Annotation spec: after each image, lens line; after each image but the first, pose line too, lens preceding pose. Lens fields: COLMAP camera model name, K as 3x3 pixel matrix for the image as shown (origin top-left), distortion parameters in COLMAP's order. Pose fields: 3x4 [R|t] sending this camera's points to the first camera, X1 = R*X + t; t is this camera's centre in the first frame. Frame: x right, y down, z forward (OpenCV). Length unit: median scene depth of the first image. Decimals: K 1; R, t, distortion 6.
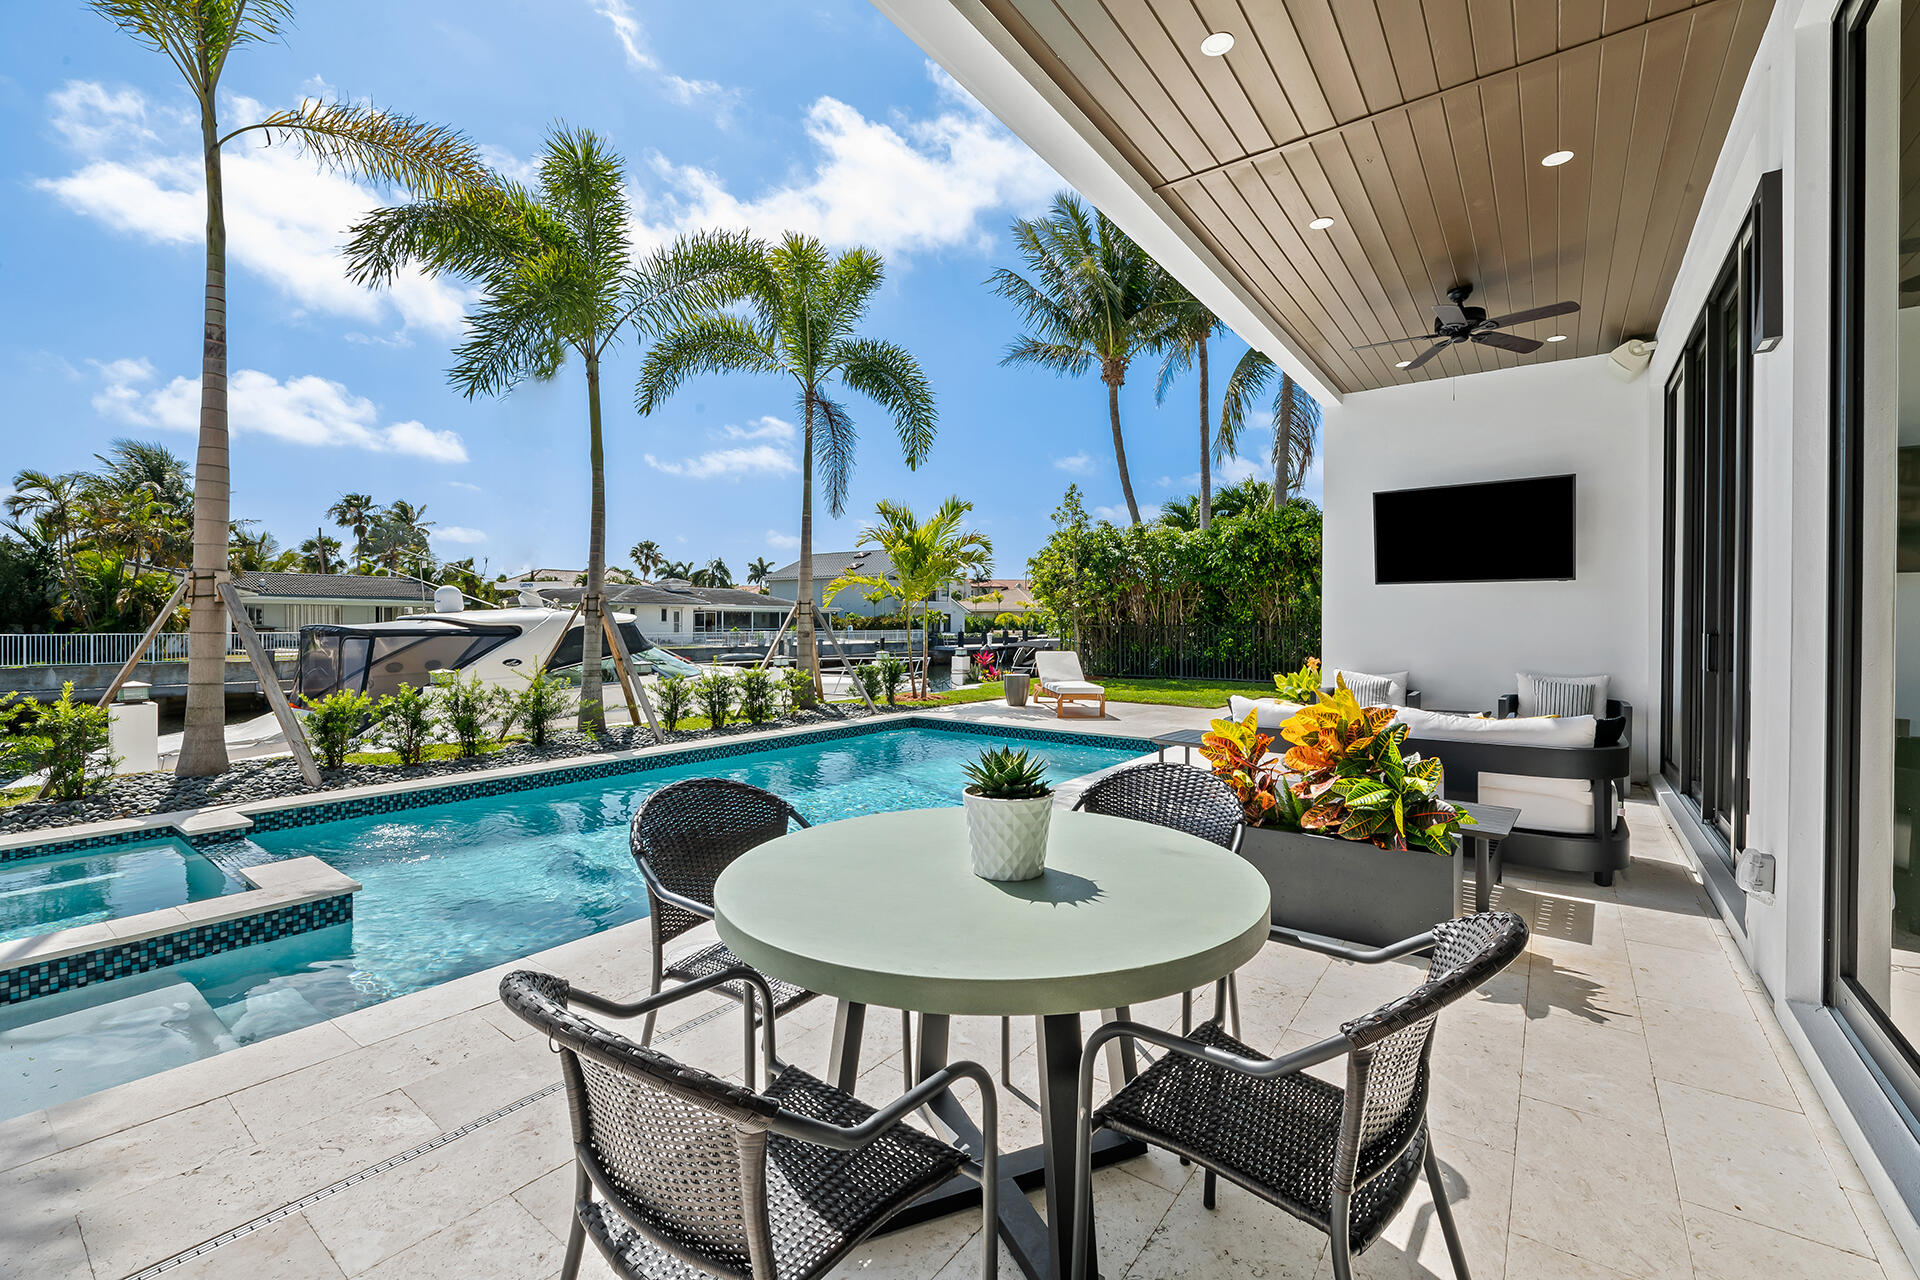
lens RADIAL K [[800.0, 0, 968.5], [0, 800.0, 633.4], [0, 0, 1]] dist [0.000371, -0.000164]
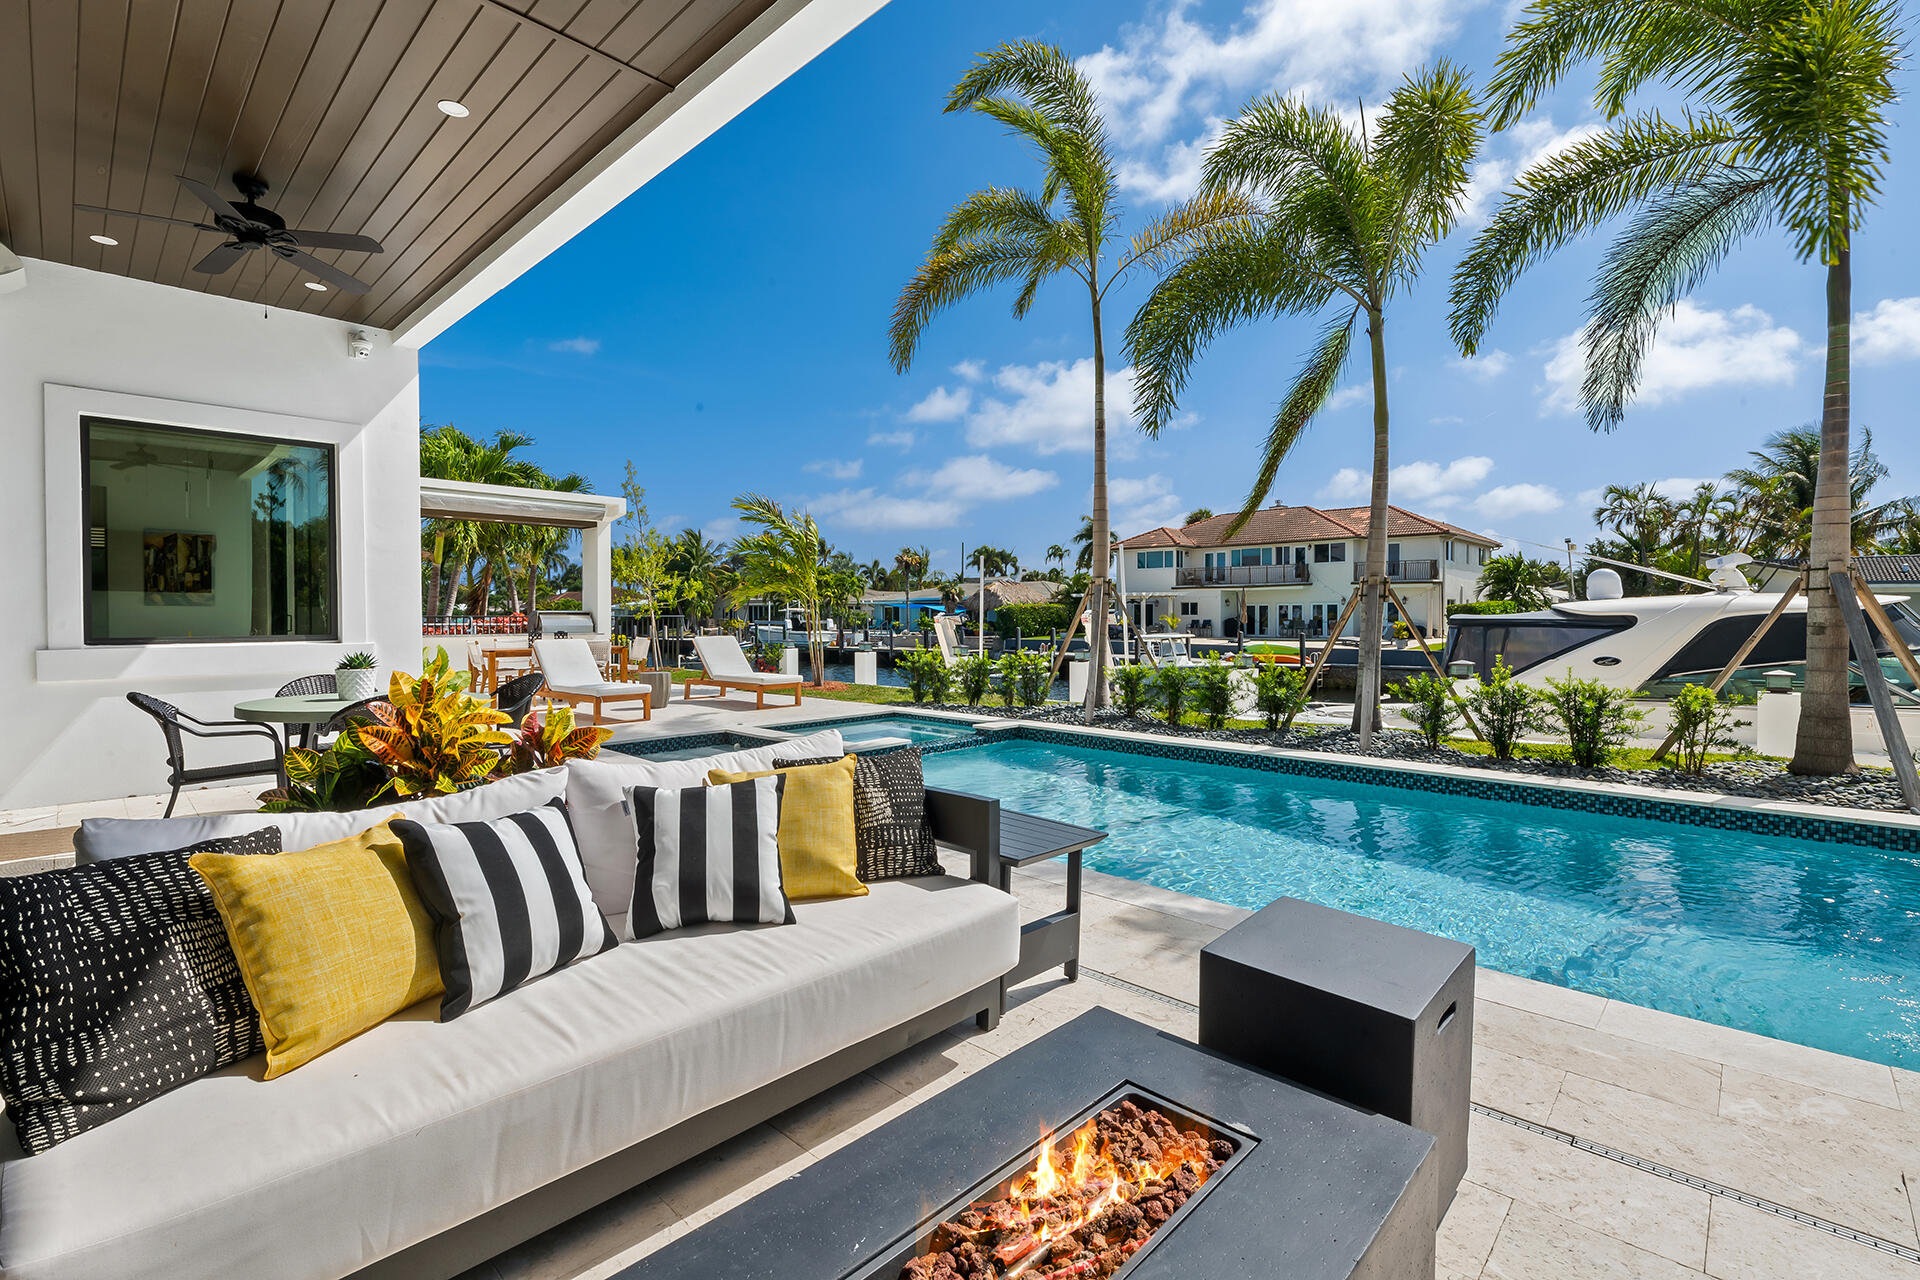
lens RADIAL K [[836.1, 0, 960.0], [0, 836.1, 640.0], [0, 0, 1]] dist [-0.000168, -0.000192]
pose [[-0.119283, 0.026976, -0.992494, 0.431718], [-0.013046, 0.999502, 0.028735, -0.000386], [0.992775, 0.016376, -0.118871, 0.562853]]
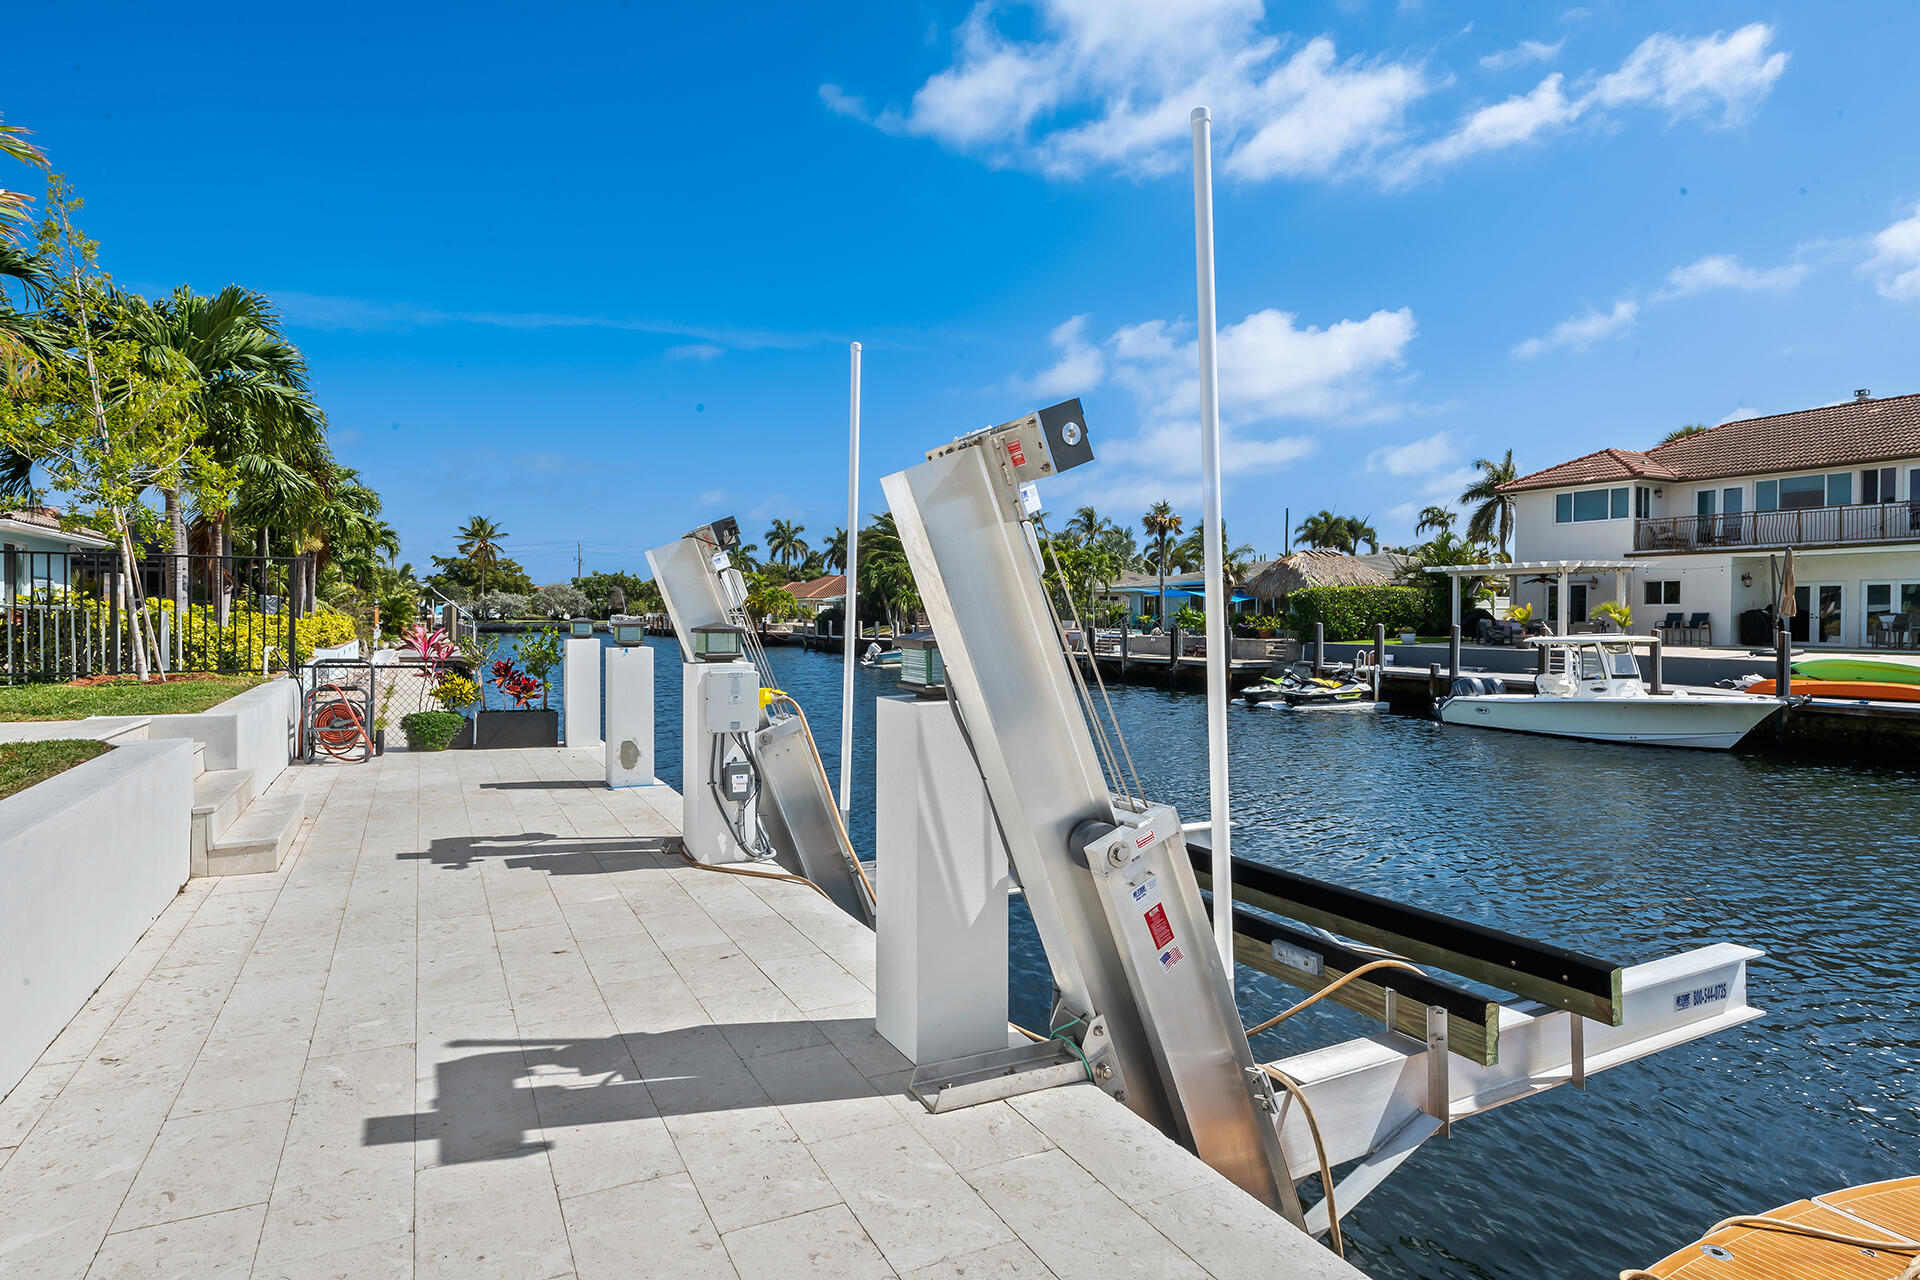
lens RADIAL K [[1025.3, 0, 960.0], [0, 1025.3, 640.0], [0, 0, 1]] dist [-0.001409, -0.000543]
pose [[-0.441029, 0.016339, -0.897344, -0.798406], [-0.019046, 0.999439, 0.027559, 0.047407], [0.897291, 0.029245, -0.440470, 0.766359]]
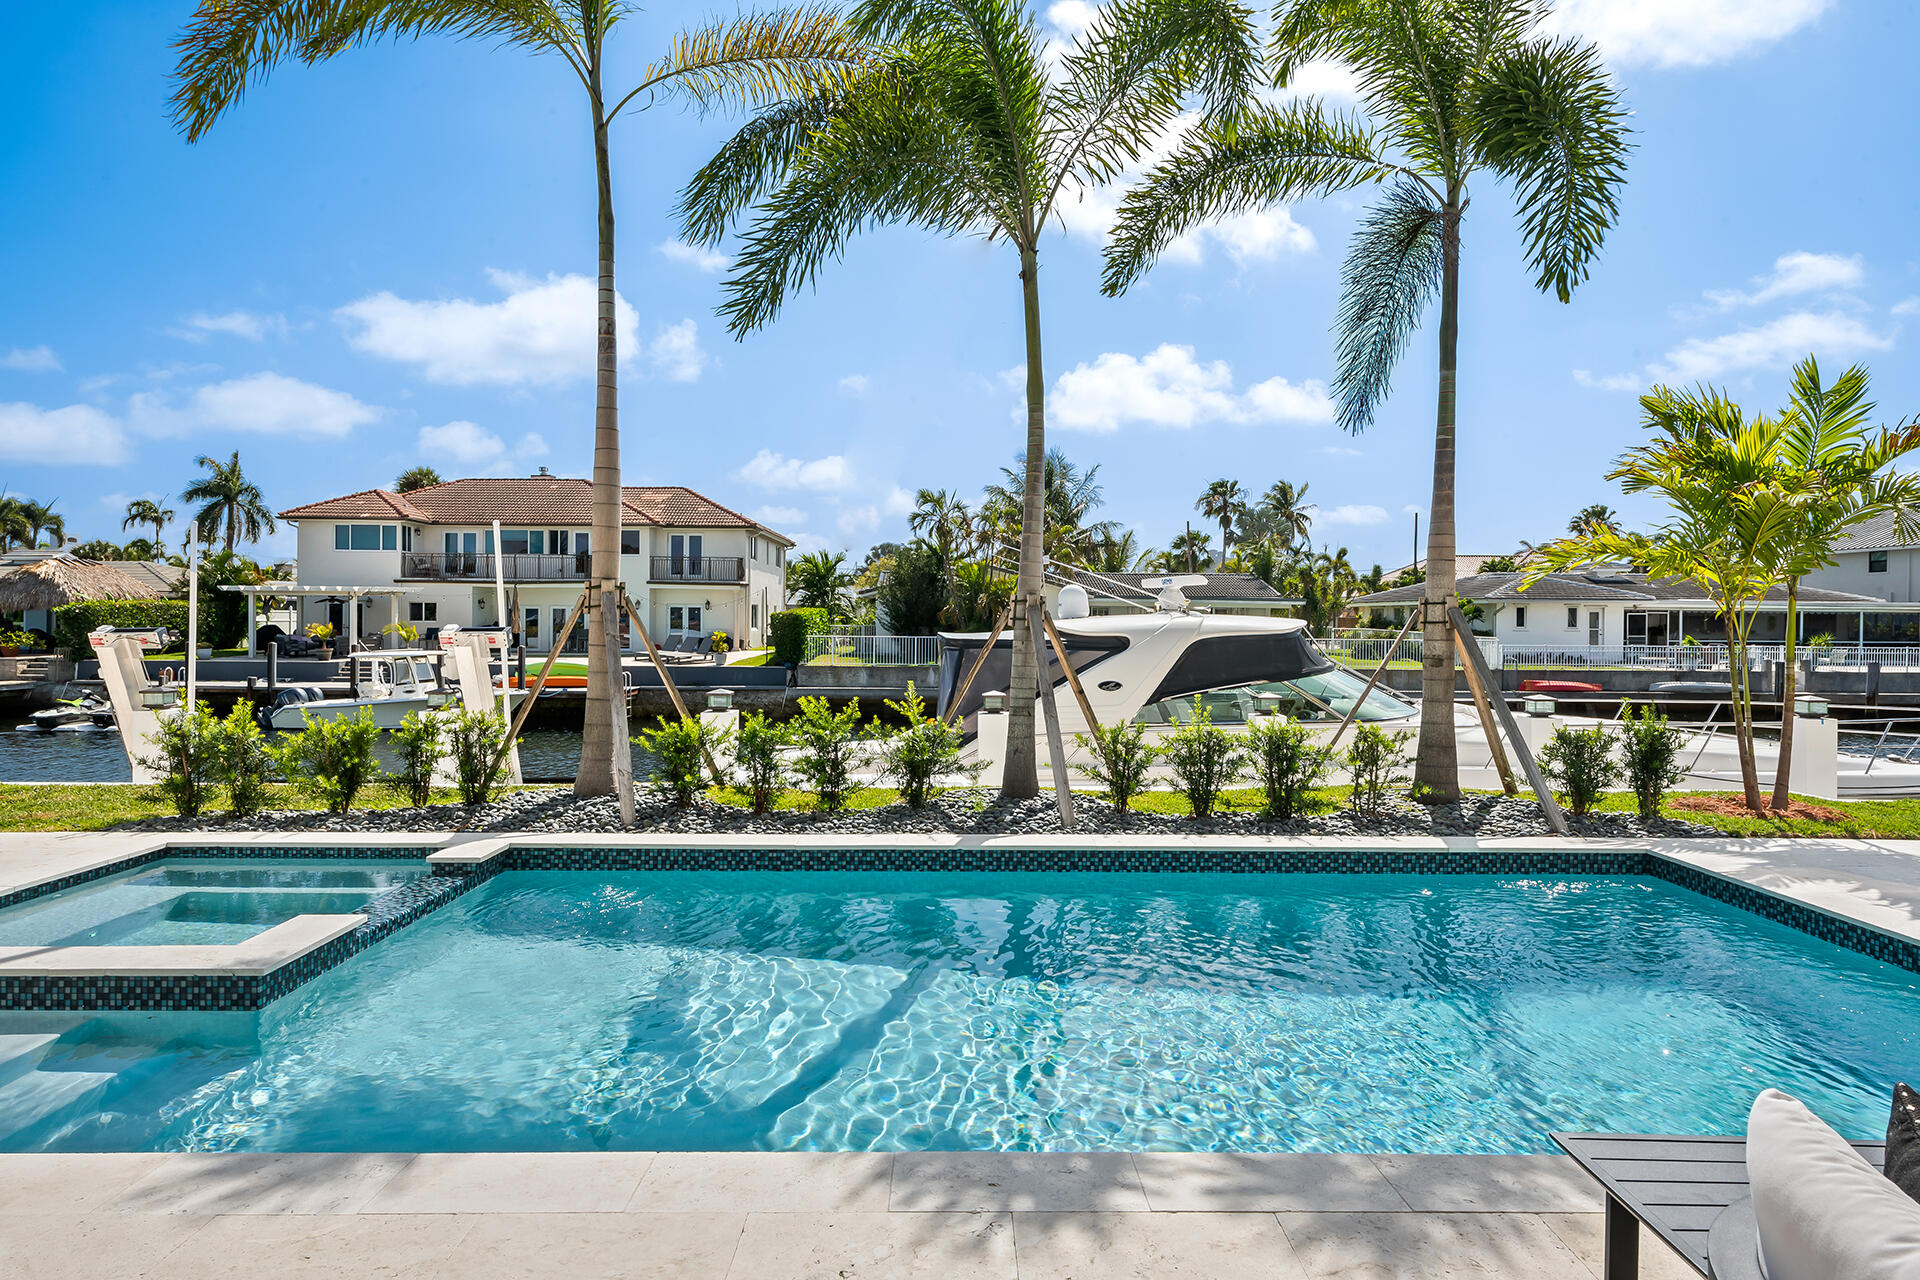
lens RADIAL K [[1100.2, 0, 951.6], [0, 1100.2, 636.4], [0, 0, 1]] dist [0.015090, -0.004393]
pose [[0.599568, 0.012773, -0.800222, 0.205026], [-0.016723, 0.999854, 0.003430, -0.013775], [0.800149, 0.011325, 0.599694, 0.329970]]
